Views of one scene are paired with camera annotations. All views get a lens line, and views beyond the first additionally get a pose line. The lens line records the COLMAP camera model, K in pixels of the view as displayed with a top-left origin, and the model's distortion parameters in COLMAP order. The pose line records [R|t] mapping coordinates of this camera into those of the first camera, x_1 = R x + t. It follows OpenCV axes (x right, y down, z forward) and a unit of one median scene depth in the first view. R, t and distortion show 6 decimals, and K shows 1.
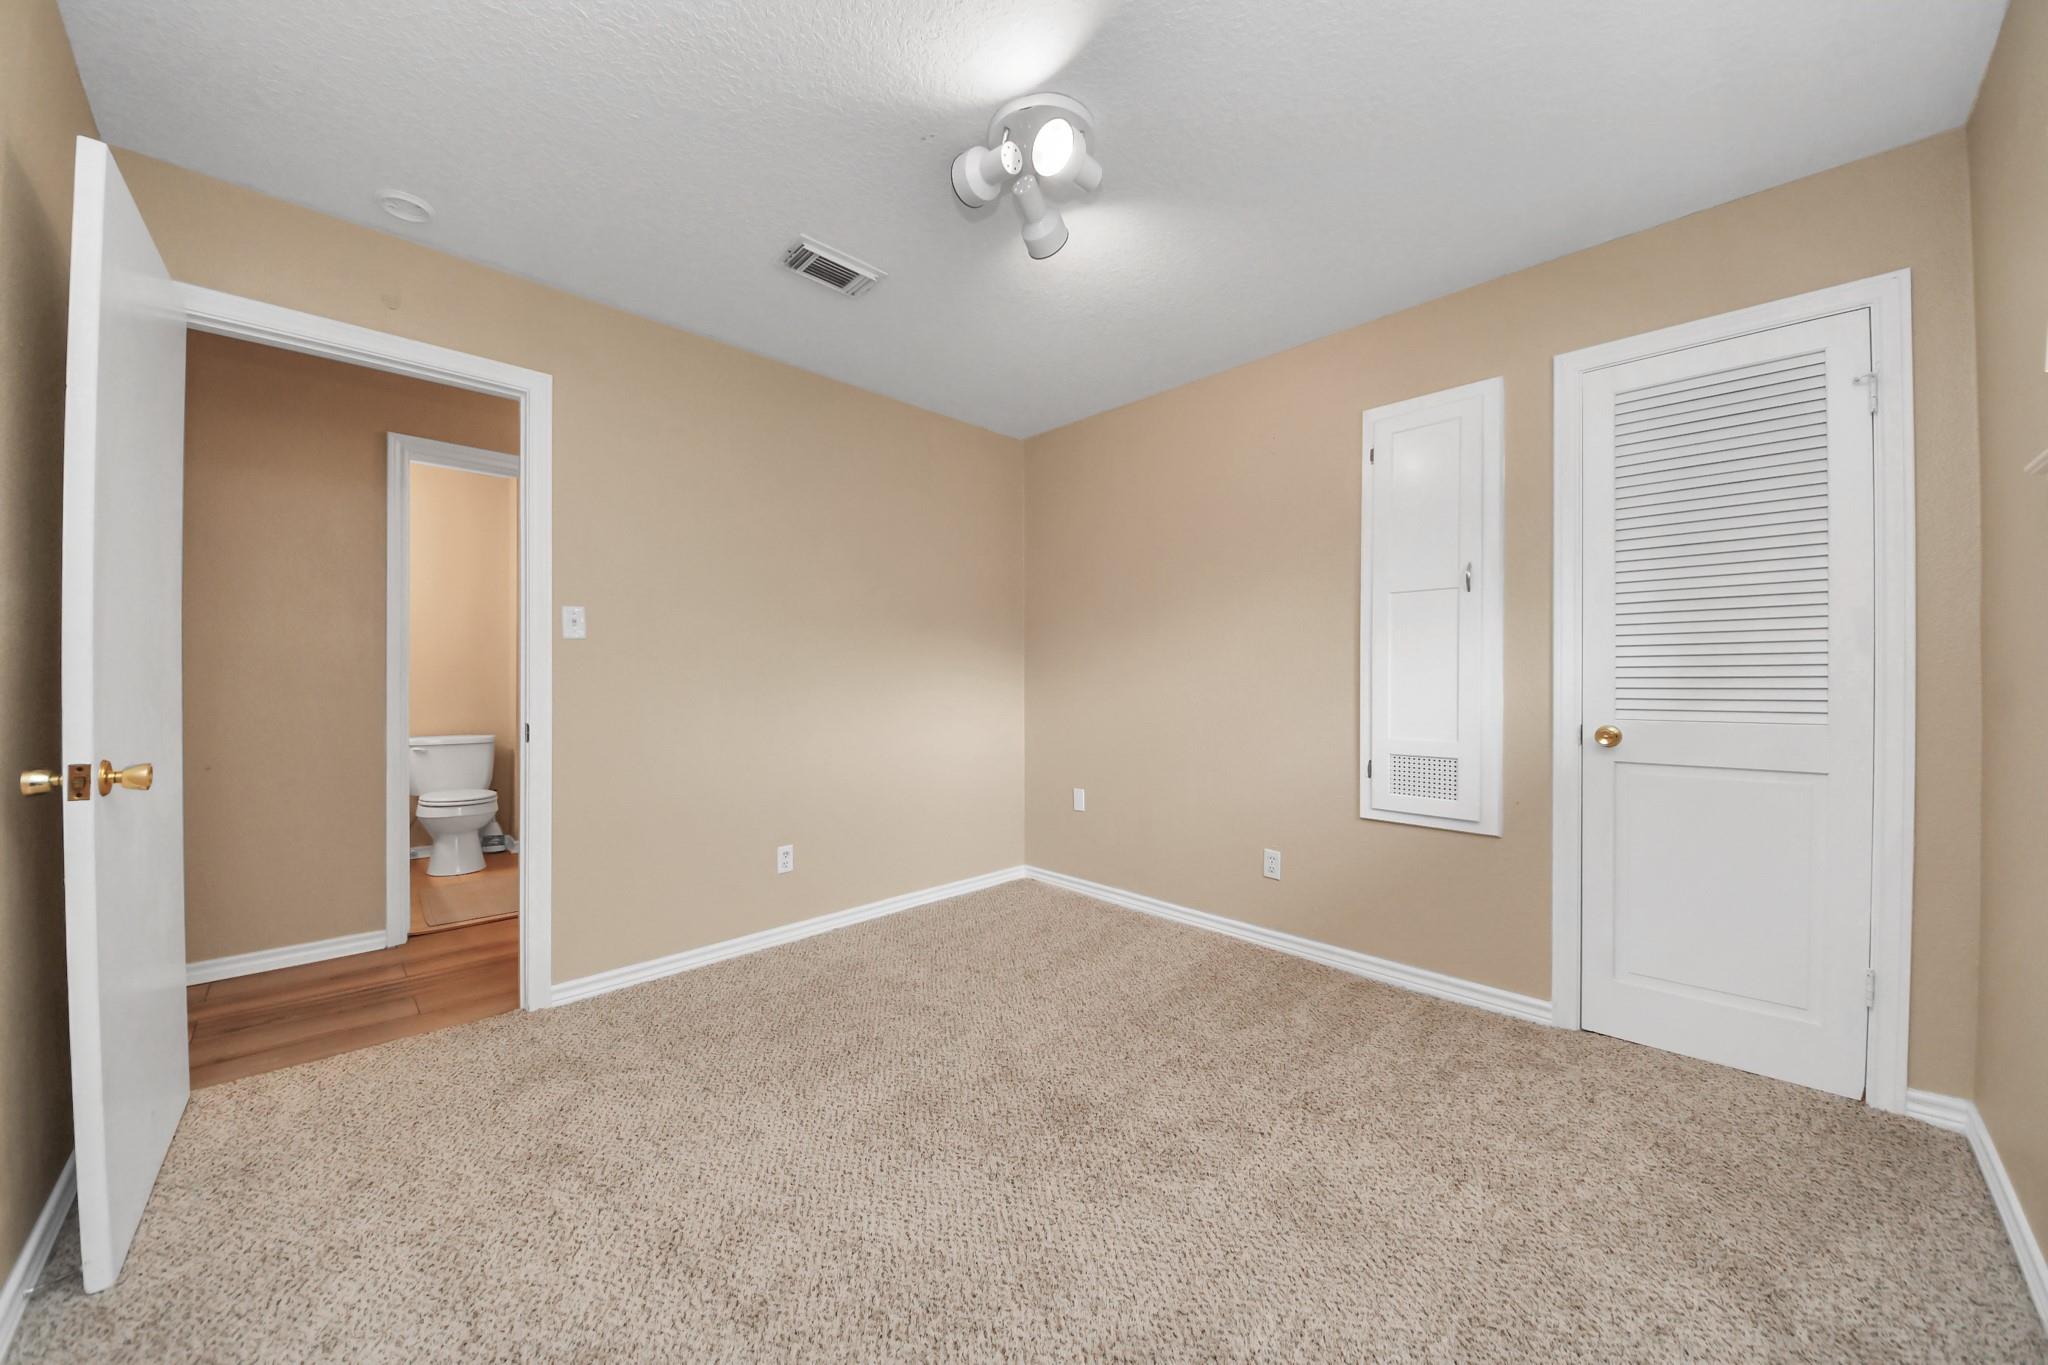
lens RADIAL K [[724.6, 0, 1015.9], [0, 724.6, 685.9], [0, 0, 1]] dist [0.037818, -0.029067]
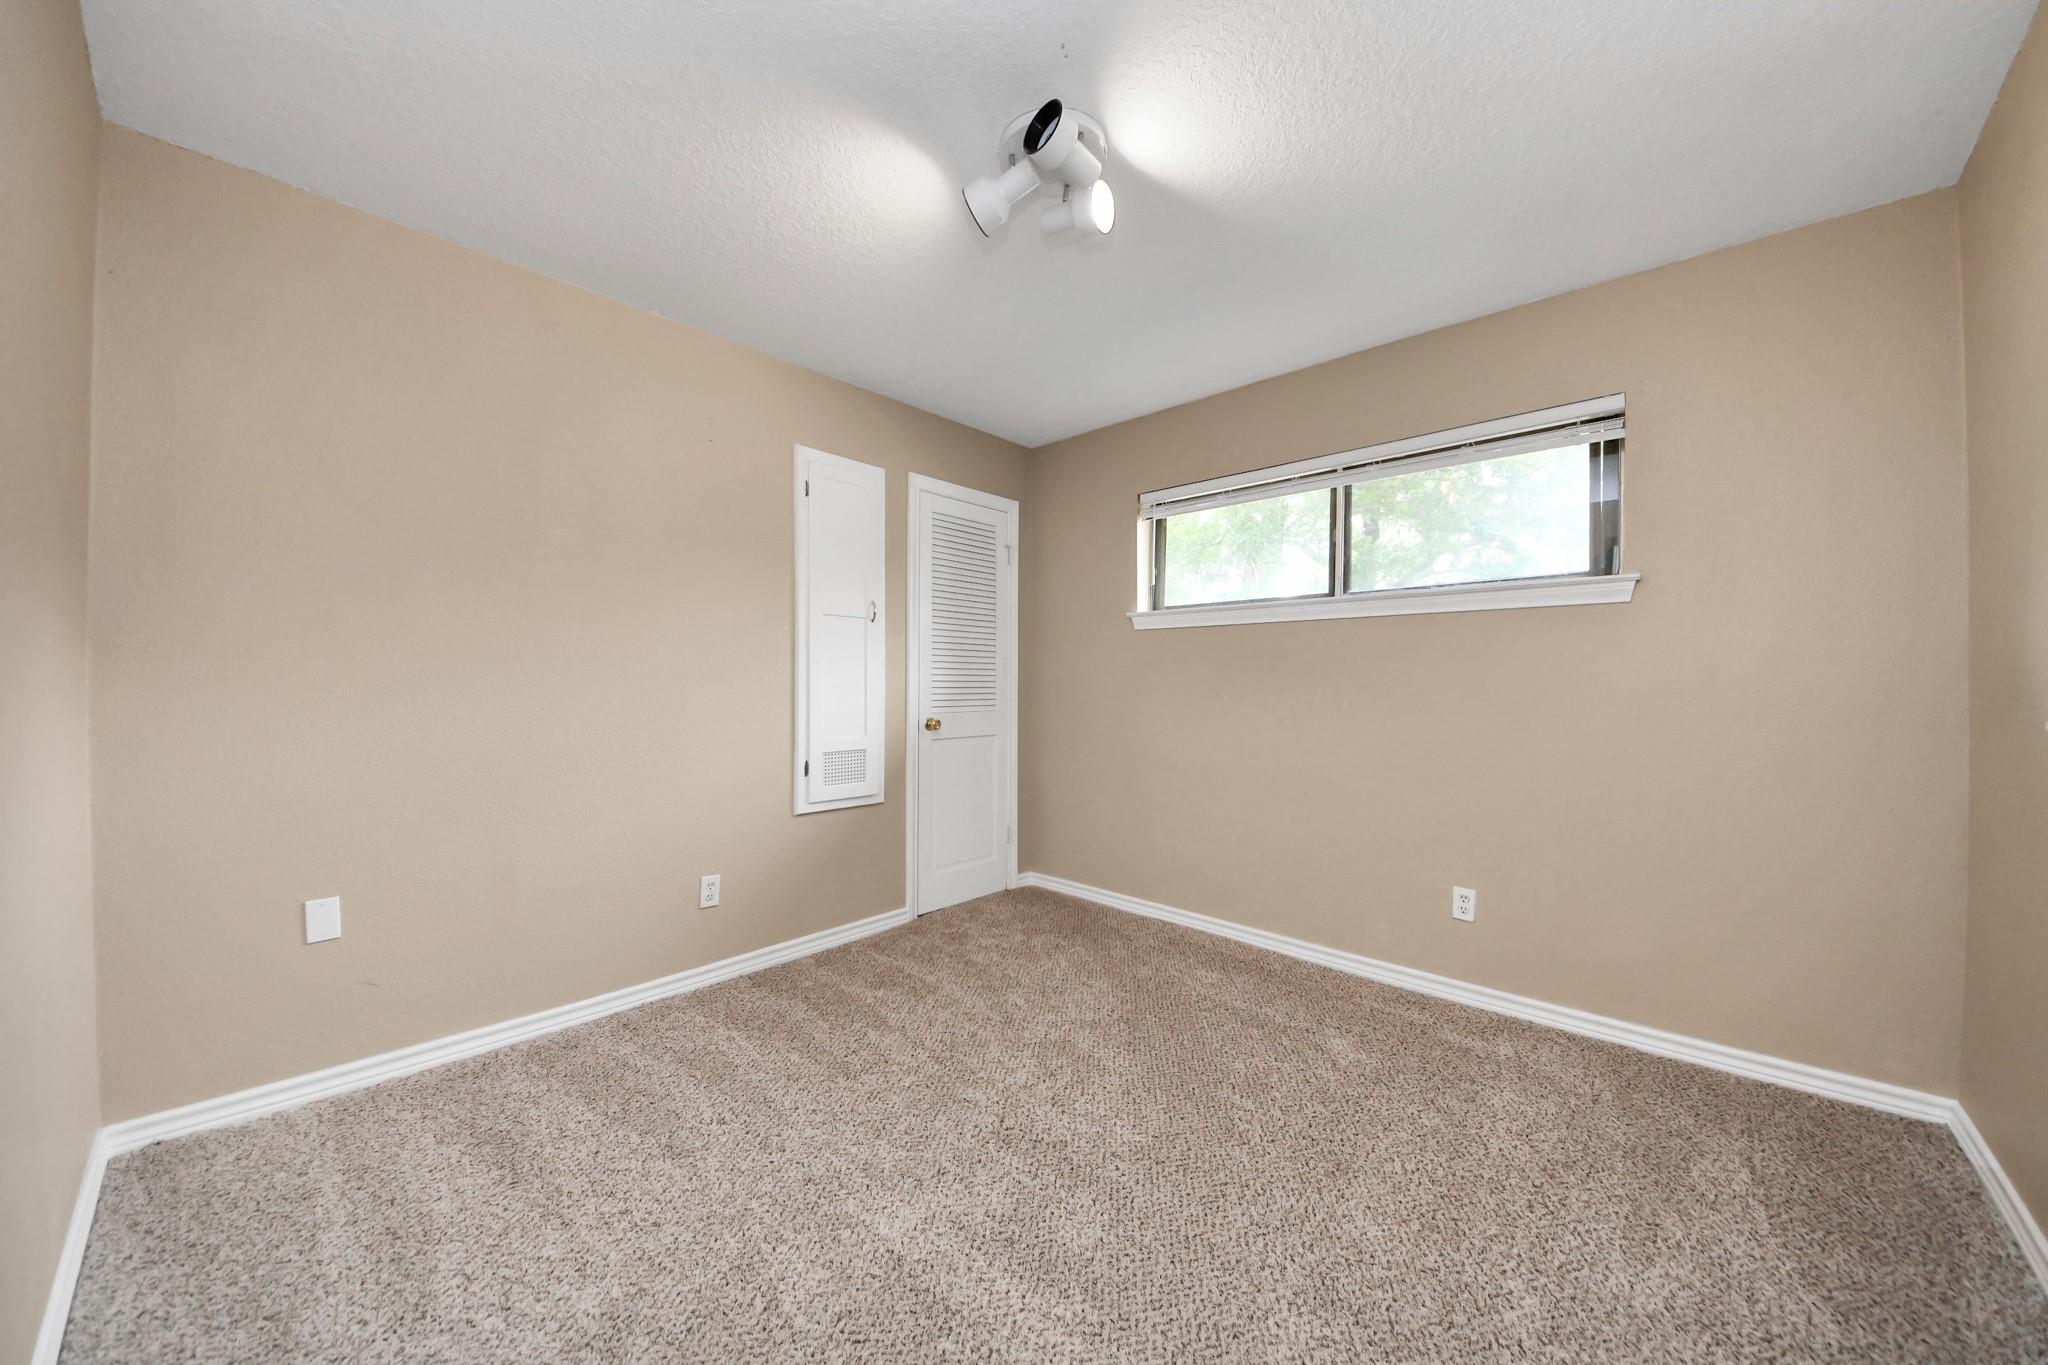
lens RADIAL K [[724.6, 0, 1015.9], [0, 724.6, 685.9], [0, 0, 1]] dist [0.037818, -0.029067]
pose [[-0.058769, -0.001598, 0.998270, -0.694981], [0.002481, 0.999995, 0.001747, -0.015280], [-0.998269, 0.002579, -0.058765, 0.800867]]
